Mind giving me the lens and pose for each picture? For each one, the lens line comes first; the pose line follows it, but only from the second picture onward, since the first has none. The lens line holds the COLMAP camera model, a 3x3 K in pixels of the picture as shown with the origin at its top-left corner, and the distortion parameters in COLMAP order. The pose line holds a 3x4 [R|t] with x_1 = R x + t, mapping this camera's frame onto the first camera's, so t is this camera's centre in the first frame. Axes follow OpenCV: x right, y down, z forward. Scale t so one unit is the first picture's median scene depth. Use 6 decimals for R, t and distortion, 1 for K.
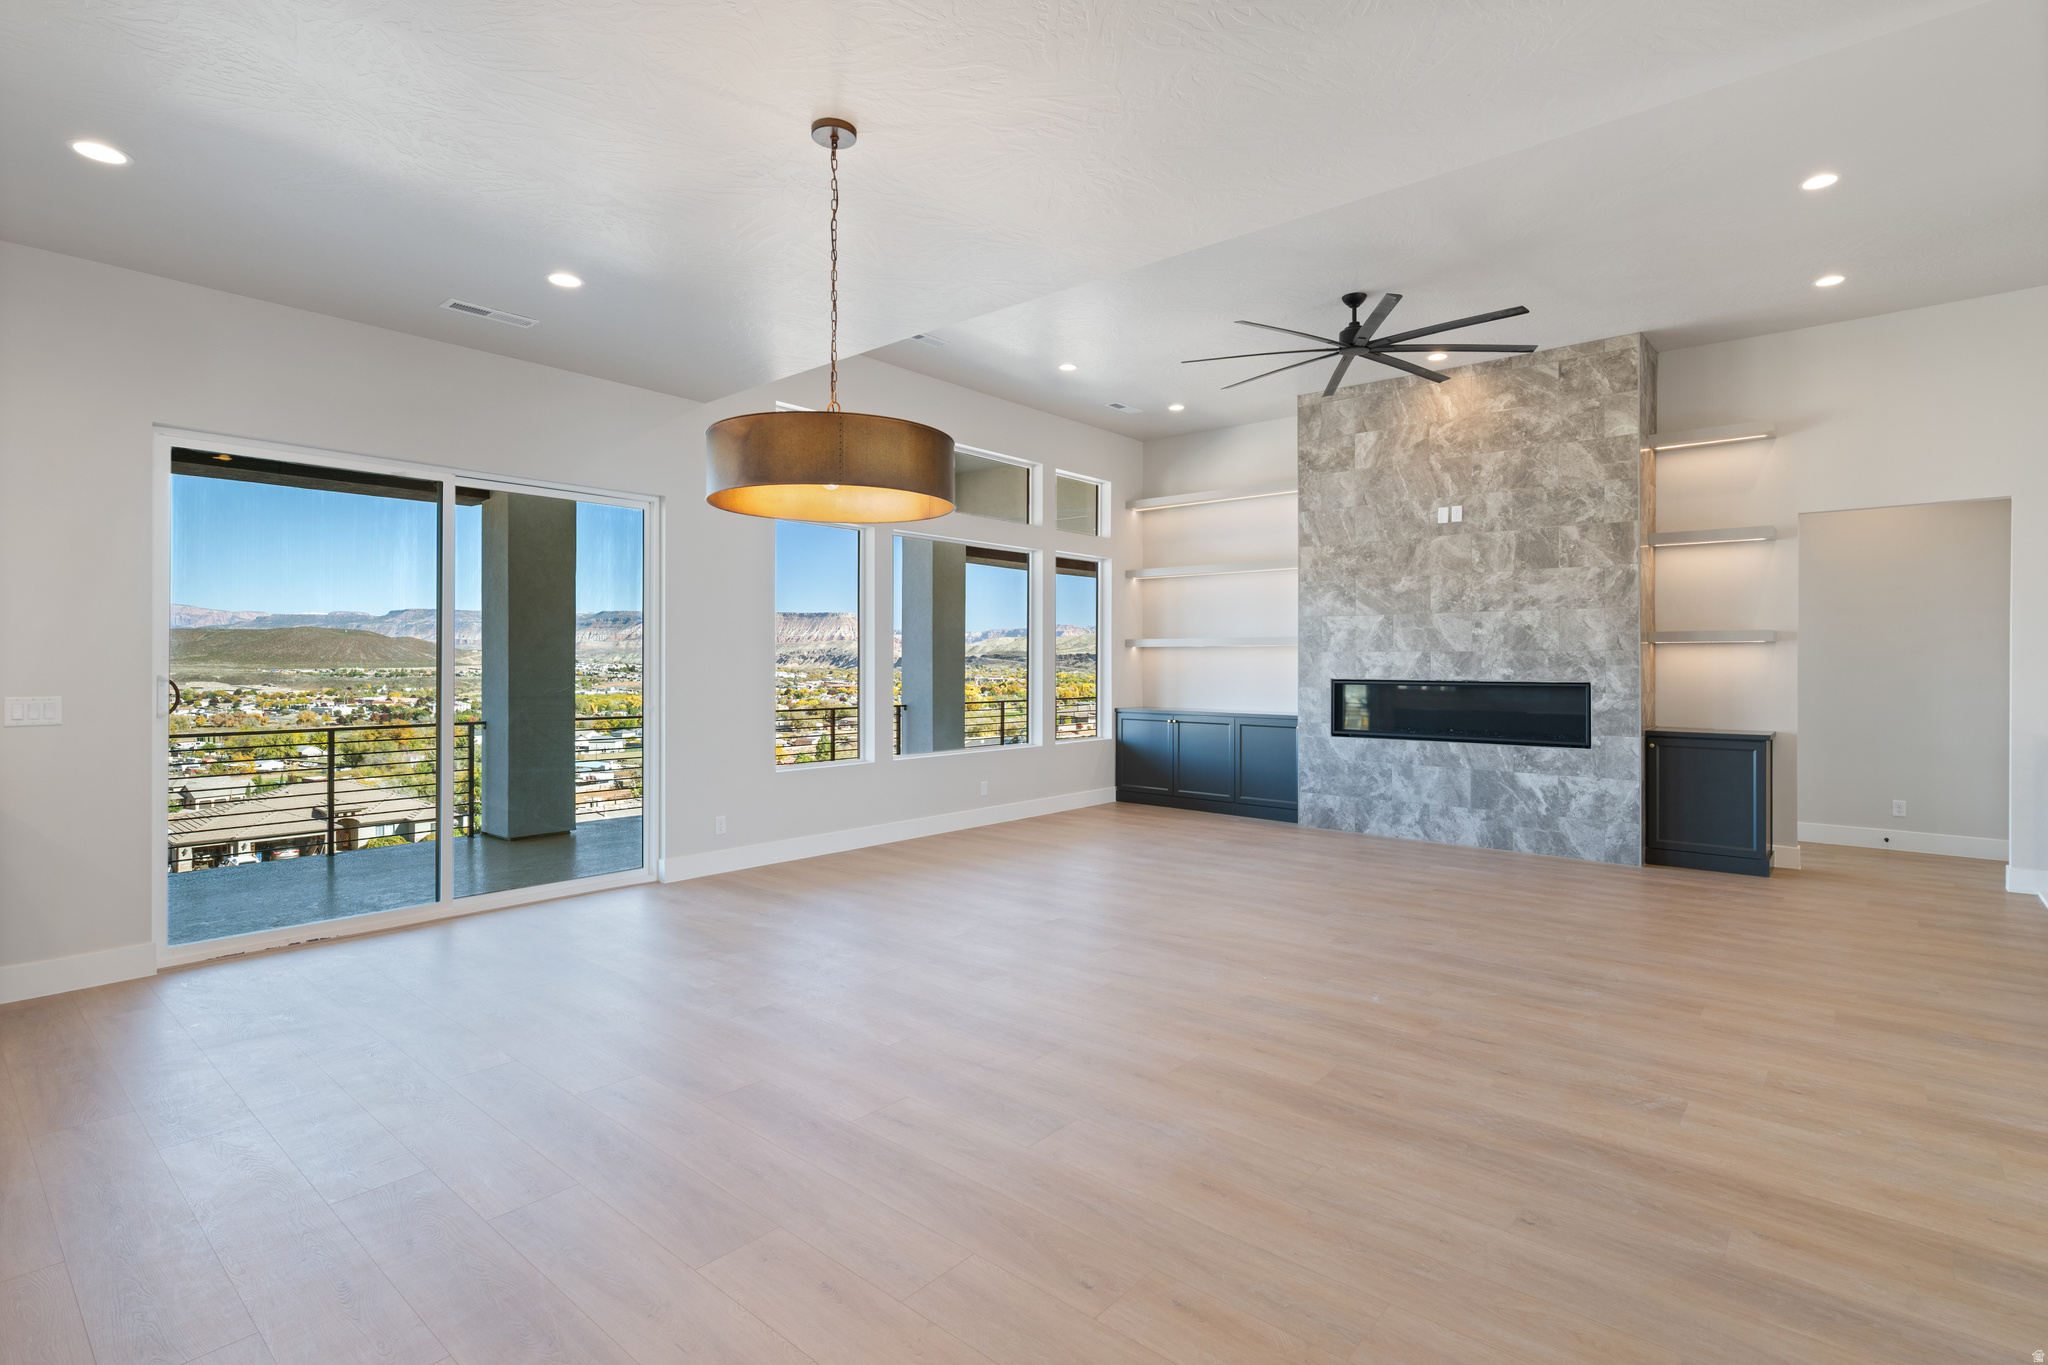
lens RADIAL K [[987.9, 0, 1031.9], [0, 987.9, 672.0], [0, 0, 1]] dist [0.001673, -0.000504]
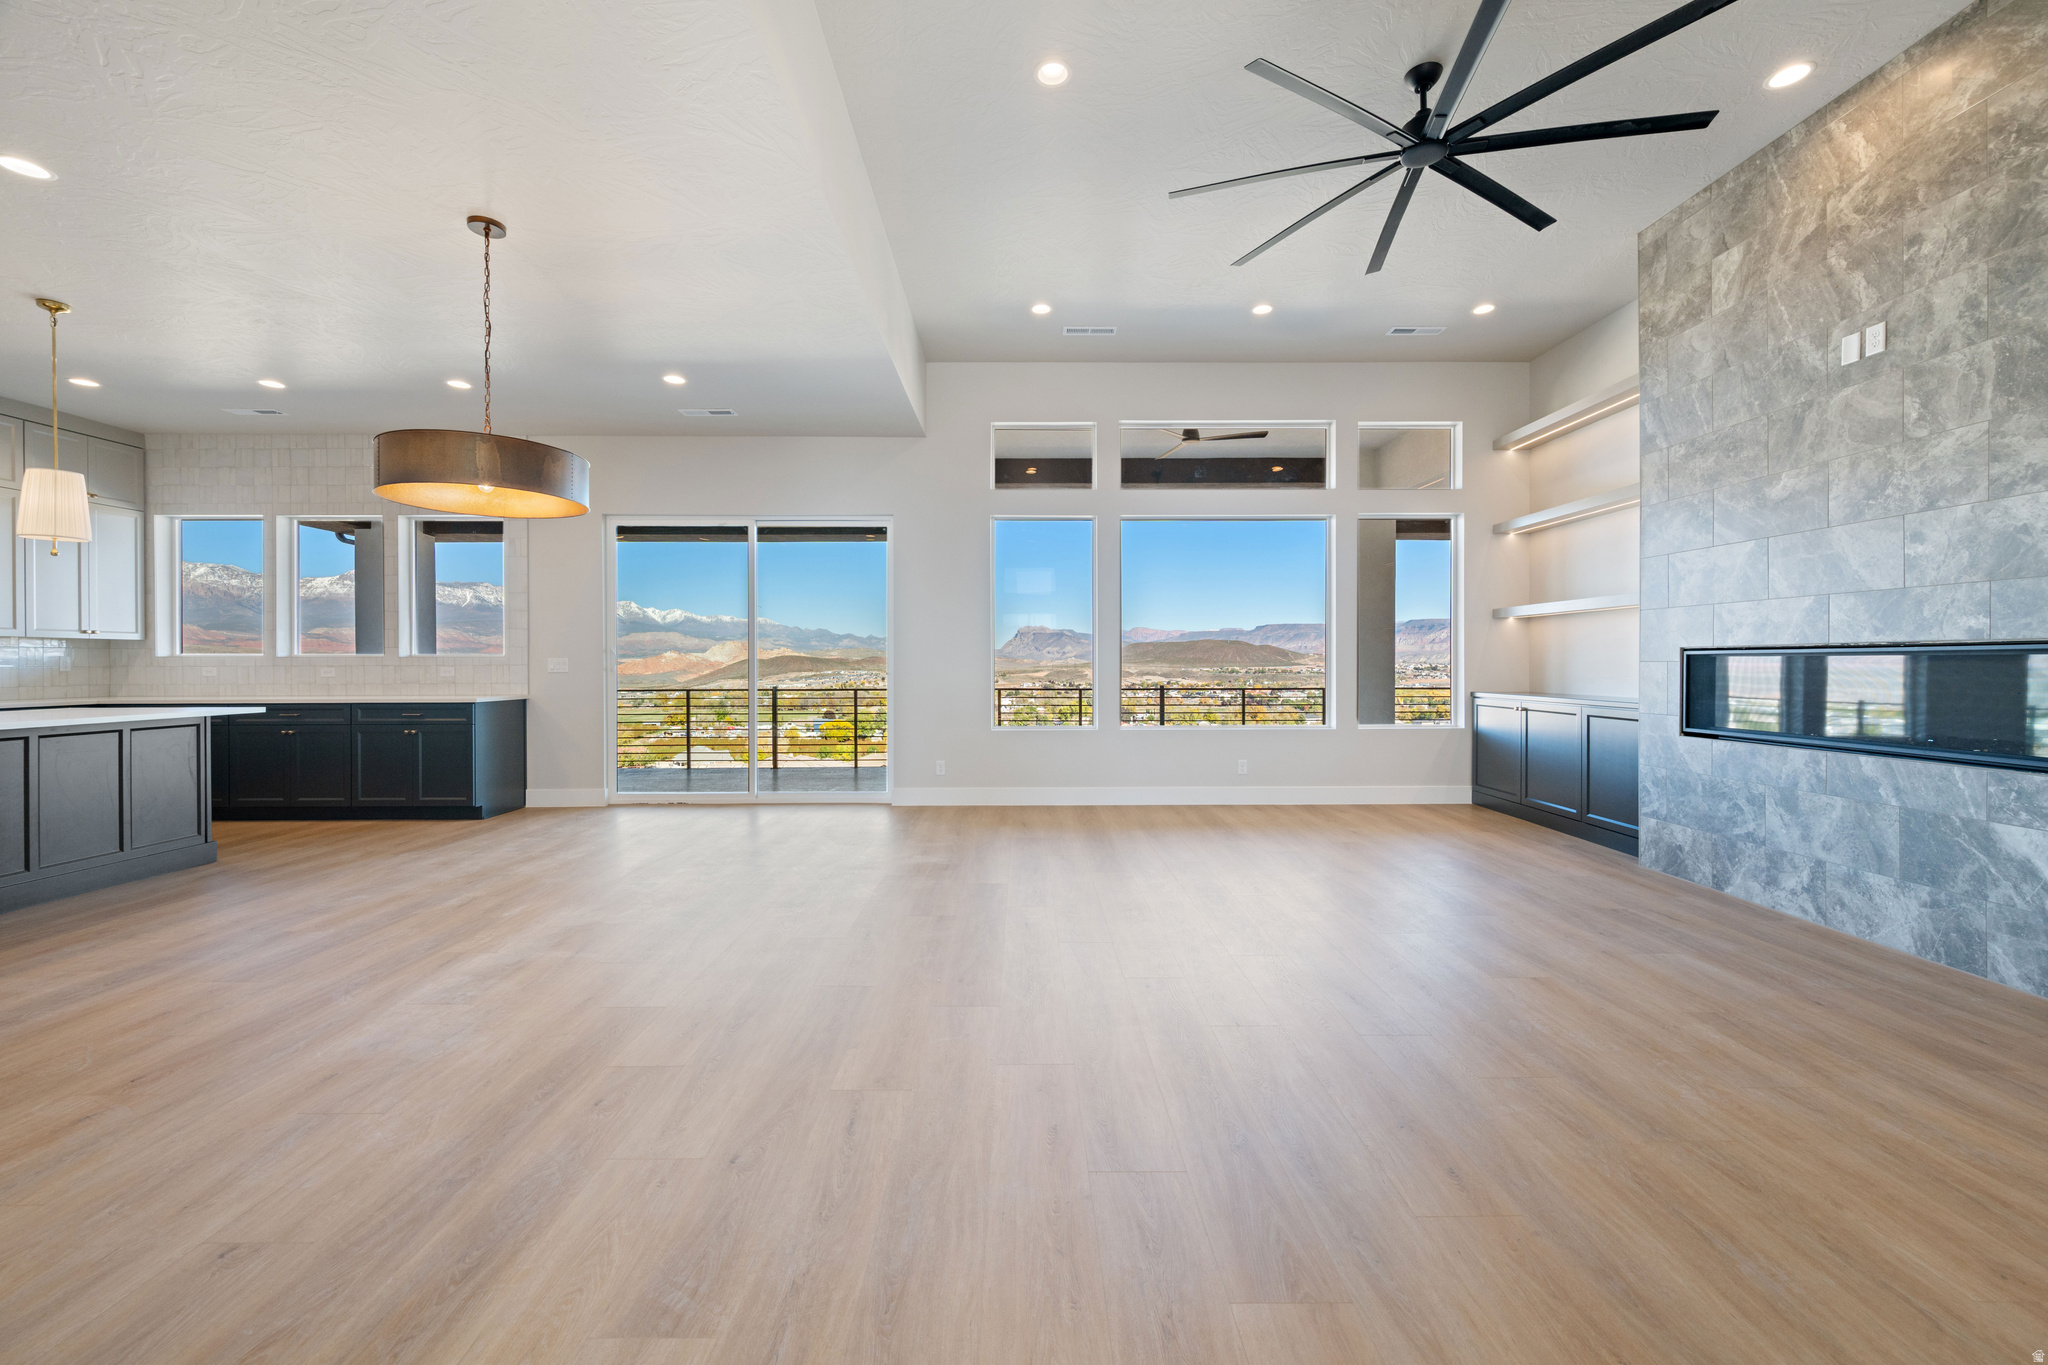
lens RADIAL K [[809.5, 0, 1021.5], [0, 809.5, 673.0], [0, 0, 1]] dist [-0.000260, 0.000297]
pose [[0.647945, 0.004588, -0.761673, 0.471108], [-0.002403, 0.999989, 0.003979, 0.024744], [0.761683, -0.000748, 0.647949, 0.351295]]
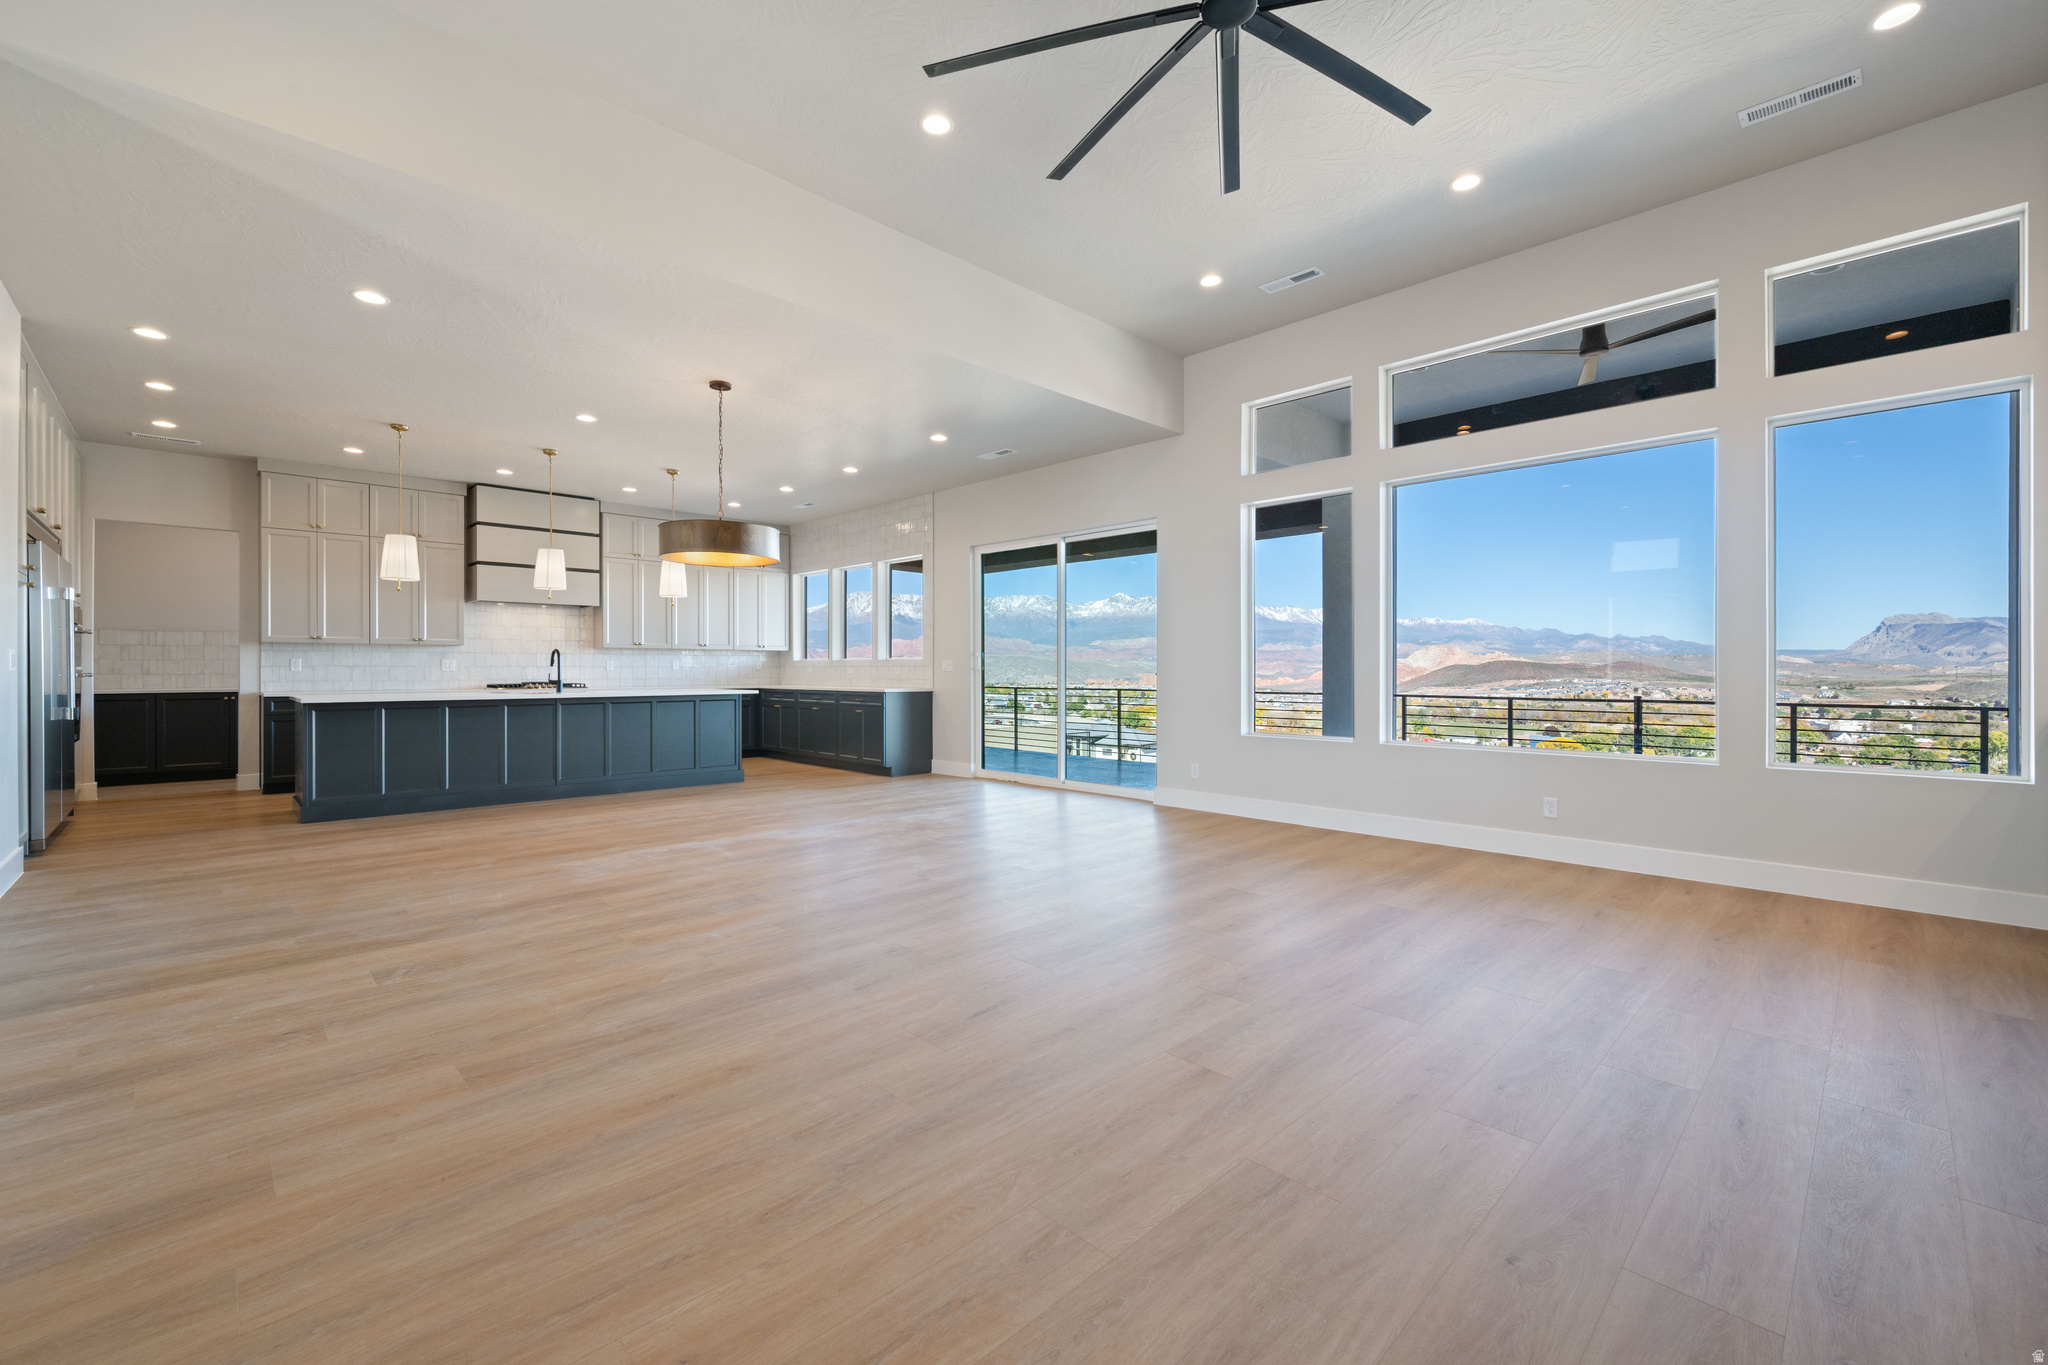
lens RADIAL K [[843.3, 0, 1019.2], [0, 843.3, 673.8], [0, 0, 1]] dist [0.000865, 0.000446]
pose [[-0.101941, 0.001392, -0.994789, 0.652686], [-0.009397, 0.999953, 0.002362, 0.028669], [0.994746, 0.009589, -0.101923, 0.768867]]
